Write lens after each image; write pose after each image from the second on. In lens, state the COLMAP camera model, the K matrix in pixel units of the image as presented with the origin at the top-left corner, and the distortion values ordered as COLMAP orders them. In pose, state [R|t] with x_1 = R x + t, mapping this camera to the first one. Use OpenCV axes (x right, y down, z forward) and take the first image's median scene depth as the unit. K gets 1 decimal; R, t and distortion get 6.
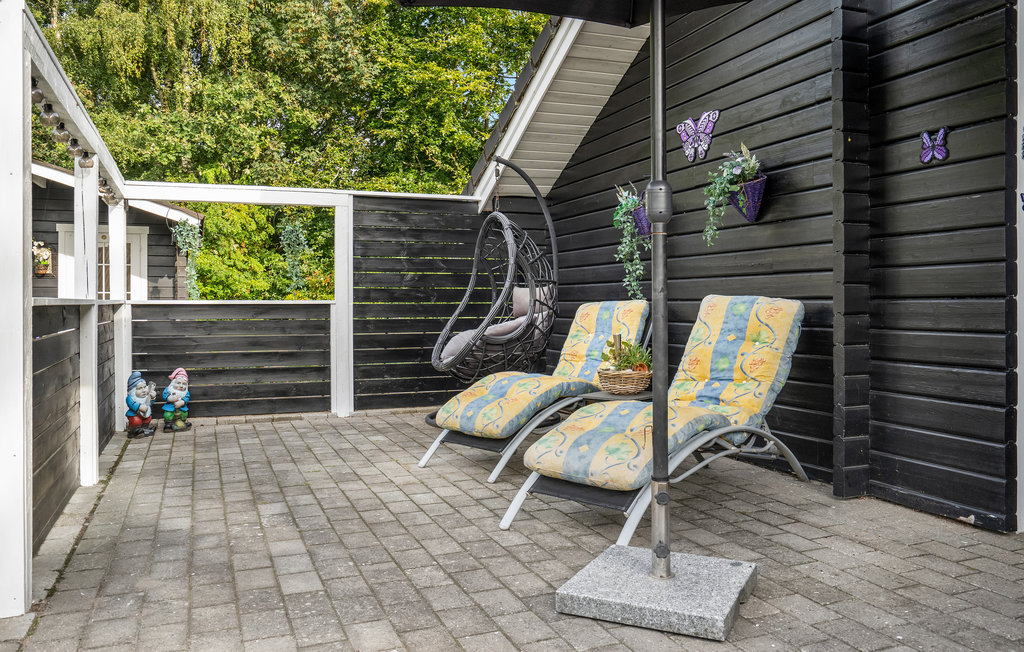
lens RADIAL K [[796.9, 0, 512.0], [0, 796.9, 326.0], [0, 0, 1]] dist [-0.003473, -0.001874]
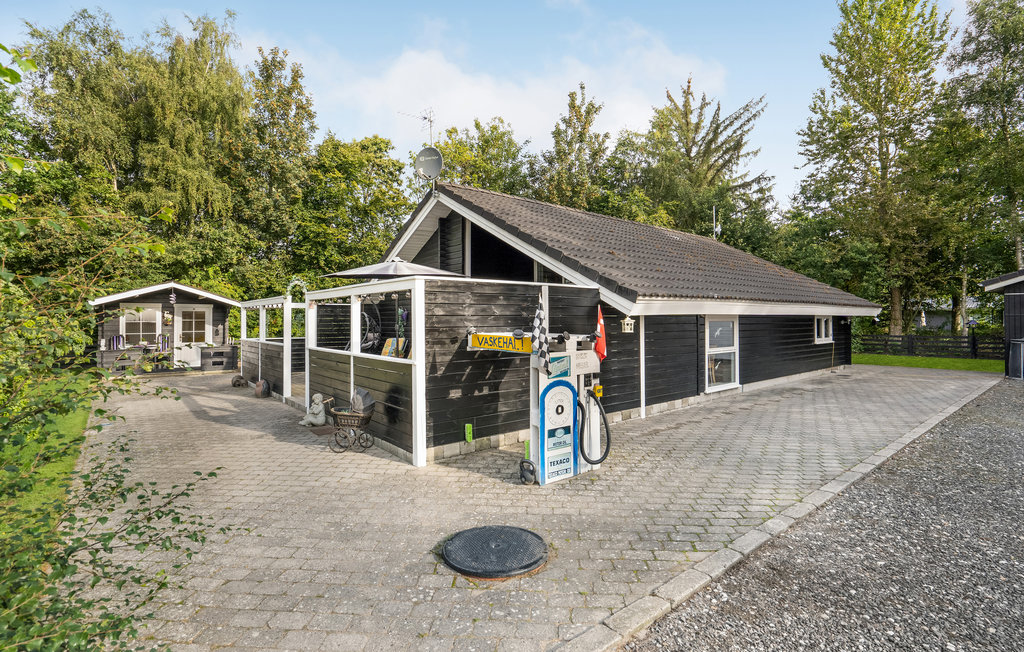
lens RADIAL K [[487.7, 0, 512.0], [0, 487.7, 326.0], [0, 0, 1]] dist [-0.030445, 0.000066]
pose [[0.949857, -0.004587, 0.312650, -0.063720], [0.010749, 0.999780, -0.017989, -0.034617], [-0.312499, 0.020448, 0.949698, -1.199325]]
